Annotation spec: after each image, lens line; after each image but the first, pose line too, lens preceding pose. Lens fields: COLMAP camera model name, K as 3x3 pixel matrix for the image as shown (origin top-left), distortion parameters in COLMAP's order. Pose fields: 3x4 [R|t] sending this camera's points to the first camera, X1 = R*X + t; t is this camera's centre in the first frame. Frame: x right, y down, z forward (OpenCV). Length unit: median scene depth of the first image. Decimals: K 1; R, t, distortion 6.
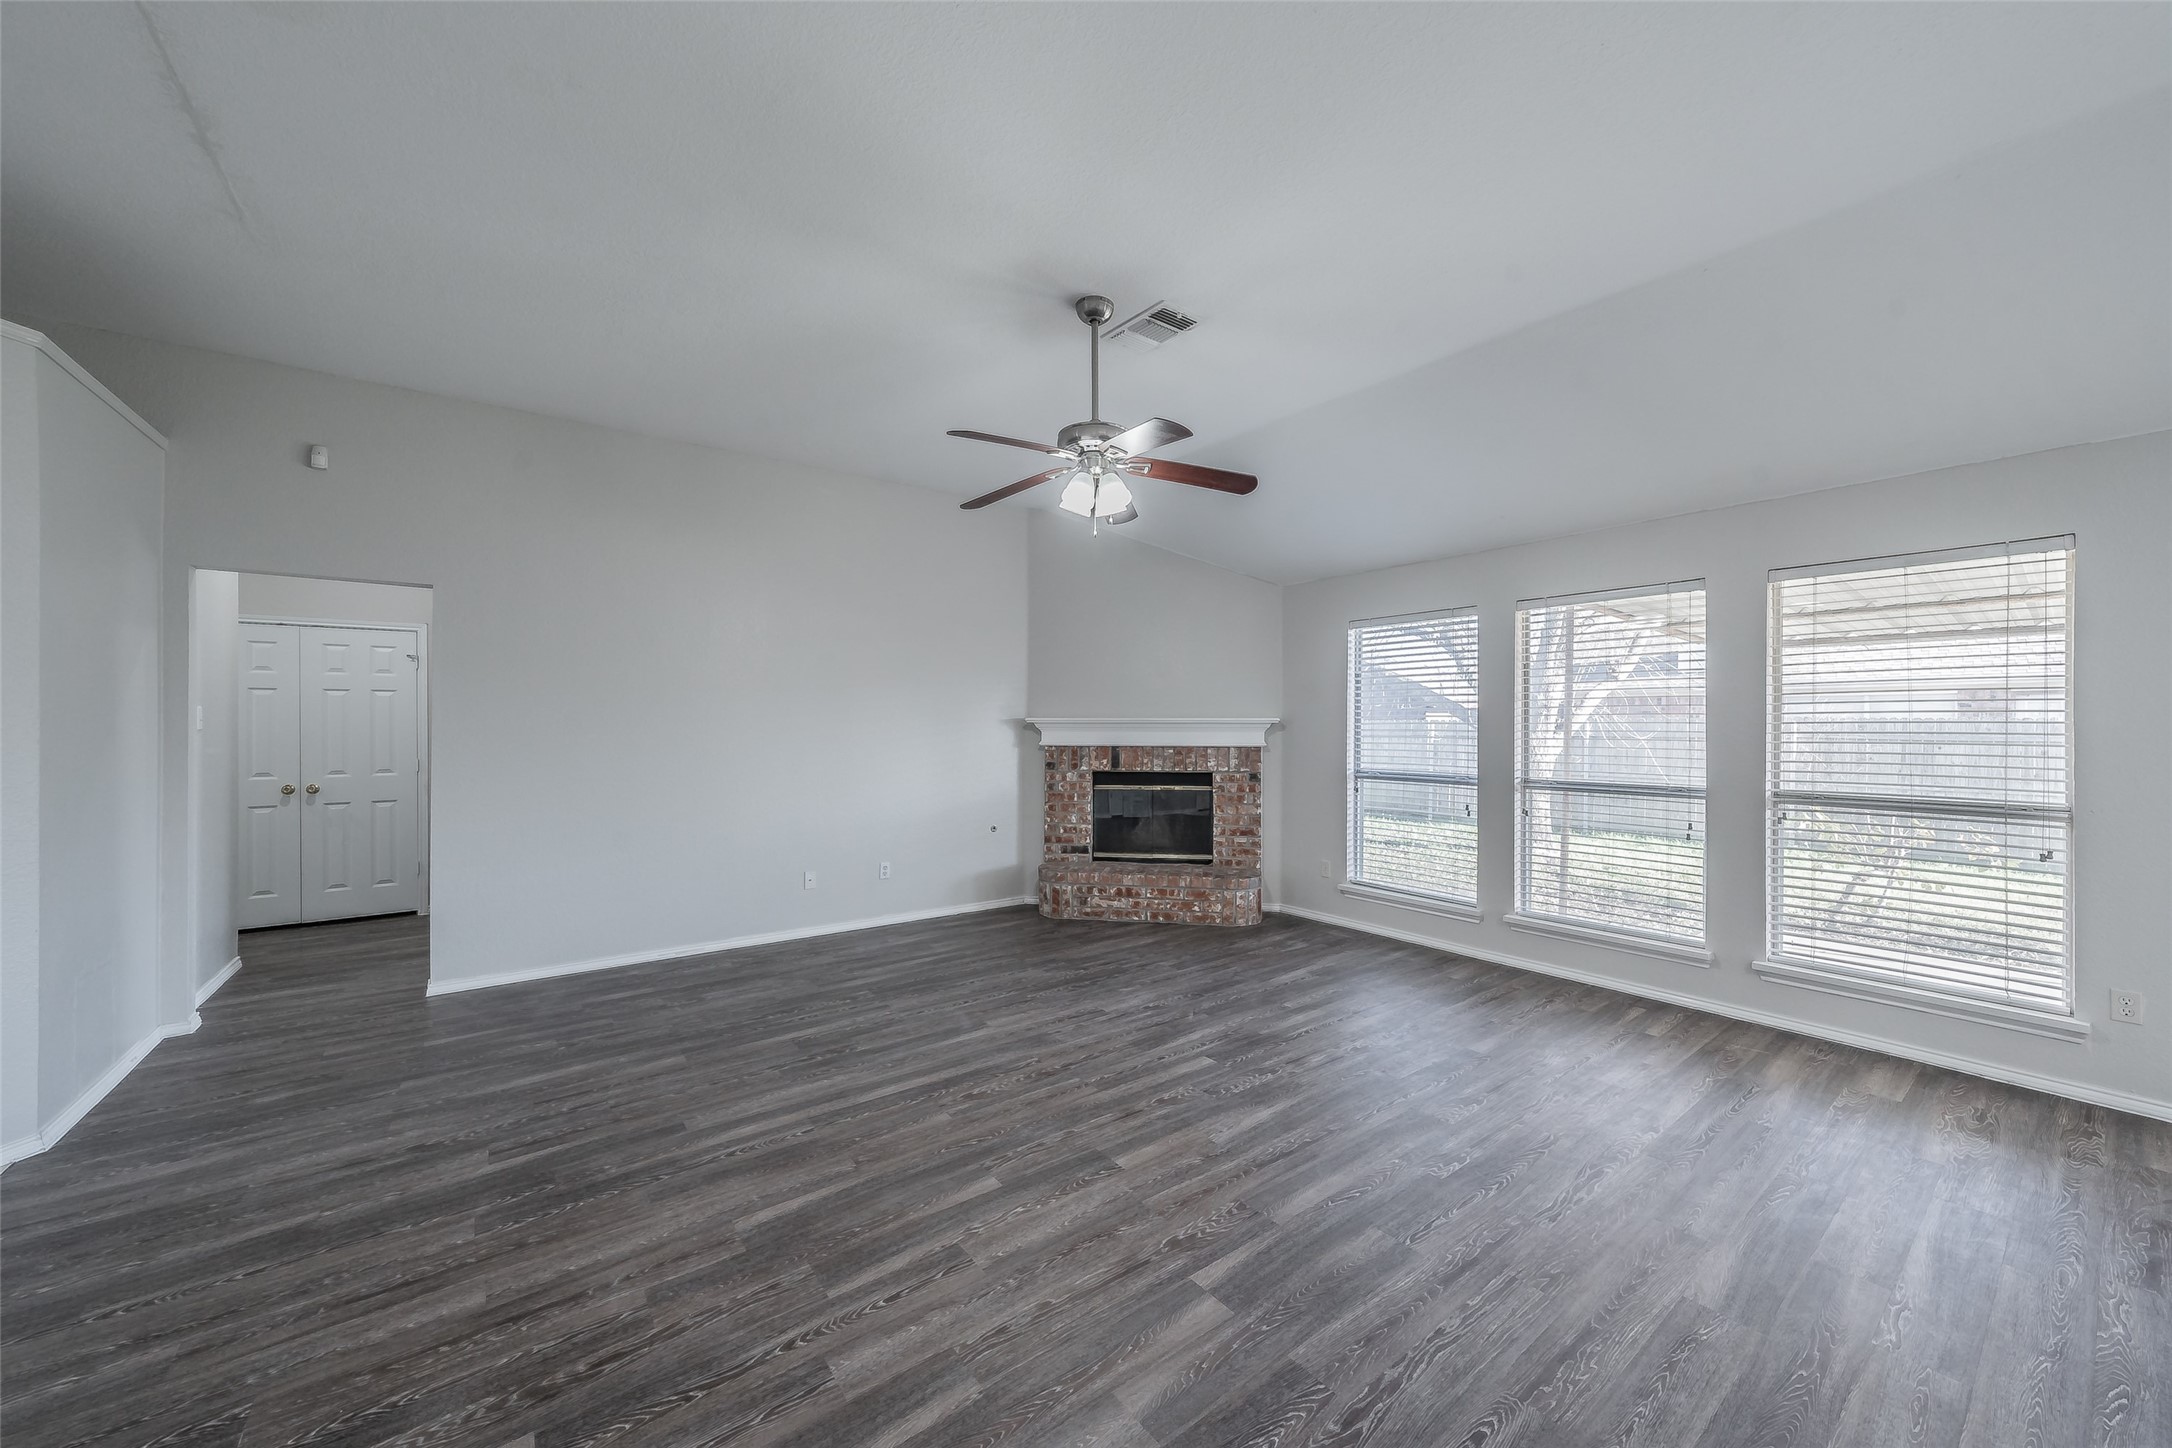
lens RADIAL K [[800.8, 0, 1104.6], [0, 800.8, 725.9], [0, 0, 1]] dist [0.000008, -0.000101]
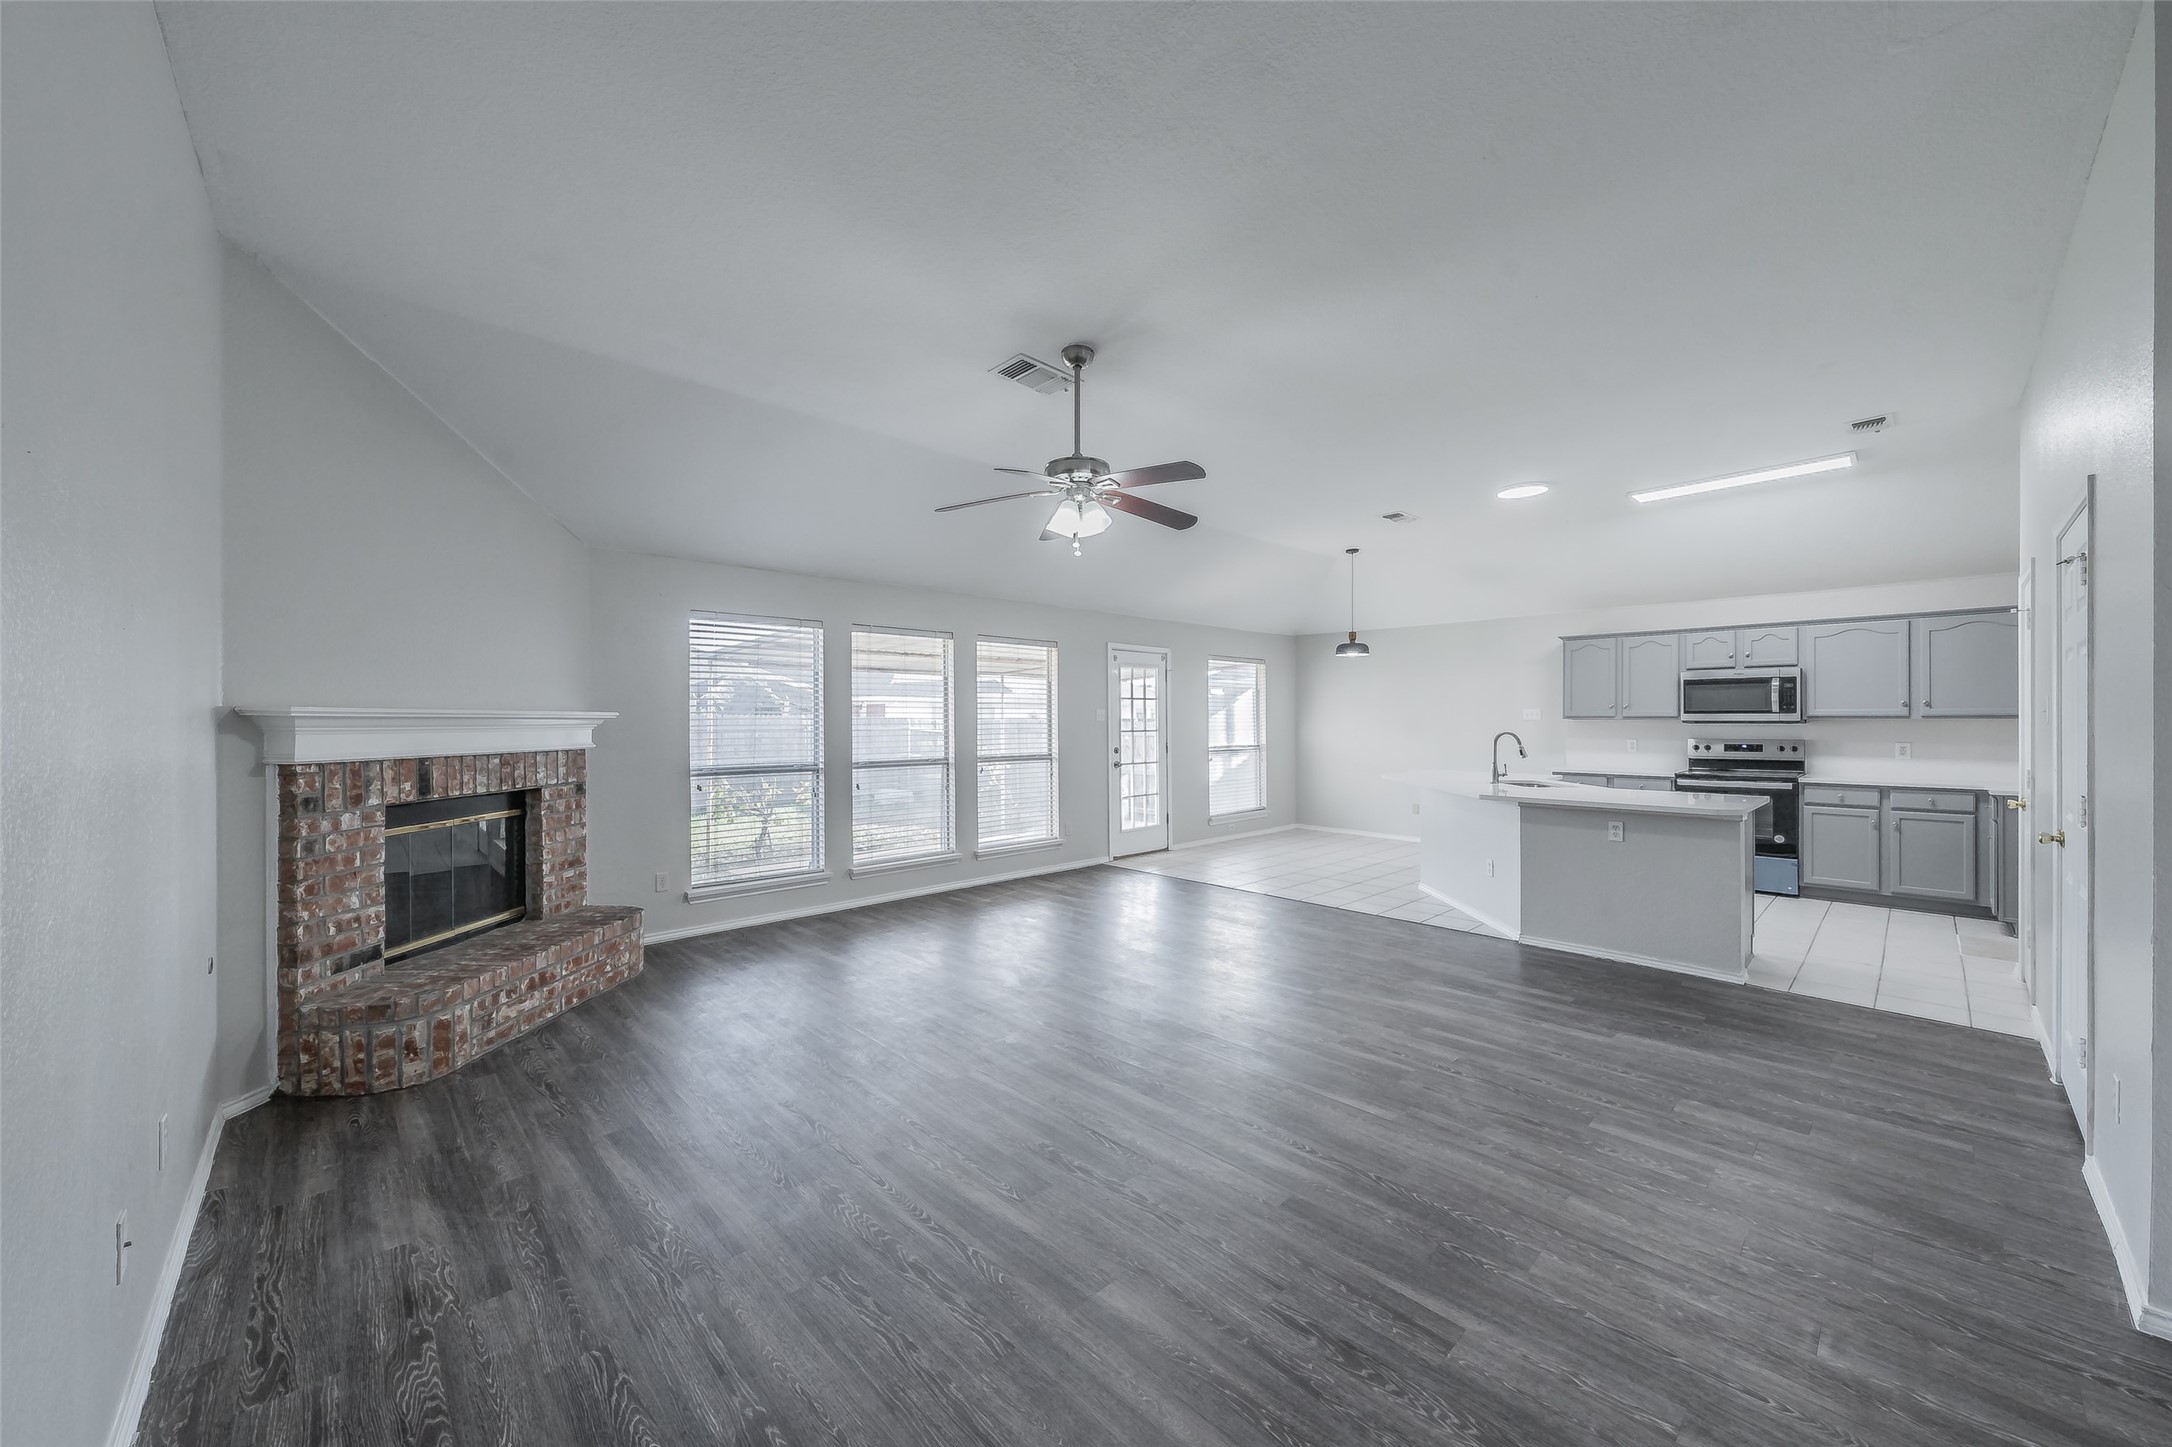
lens RADIAL K [[769.4, 0, 1086.0], [0, 769.4, 723.5], [0, 0, 1]] dist [-0.011385, -0.000014]
pose [[-0.092212, -0.004847, 0.995728, -0.588947], [0.005043, 0.999973, 0.005335, 0.000036], [-0.995727, 0.005513, -0.092185, 0.582489]]
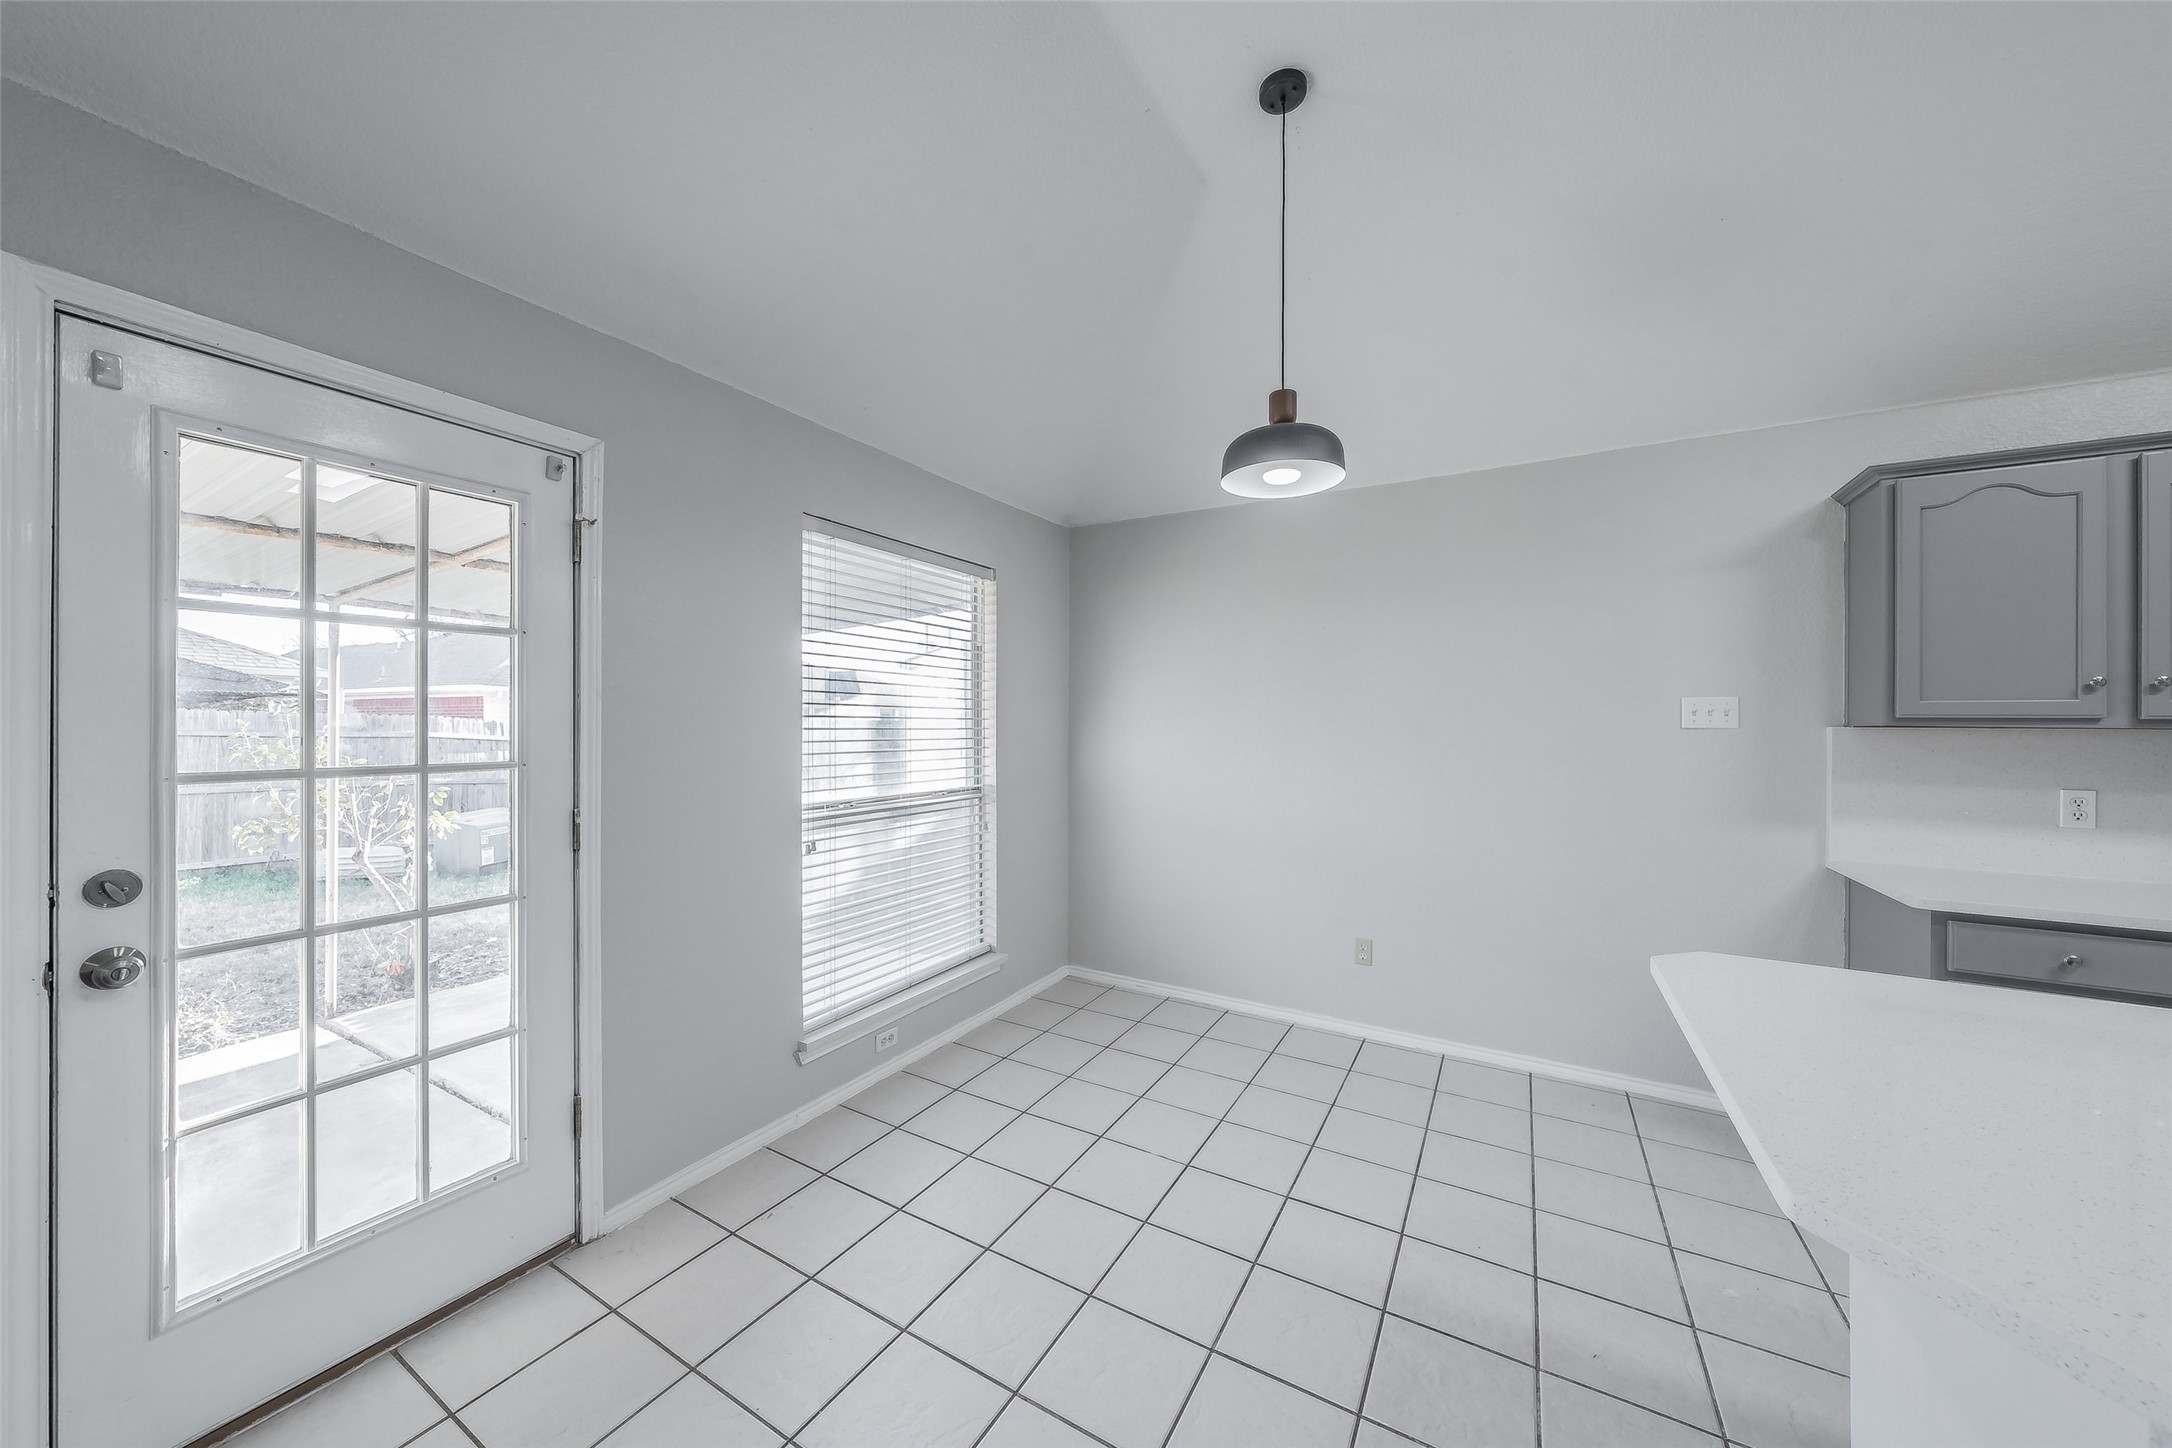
lens RADIAL K [[762.9, 0, 1090.3], [0, 762.9, 724.8], [0, 0, 1]] dist [-0.000617, -0.000111]
pose [[-0.379268, -0.003762, 0.925279, 0.375735], [-0.002232, 0.999993, 0.003150, 0.002022], [-0.925284, -0.000871, -0.379274, 0.223839]]
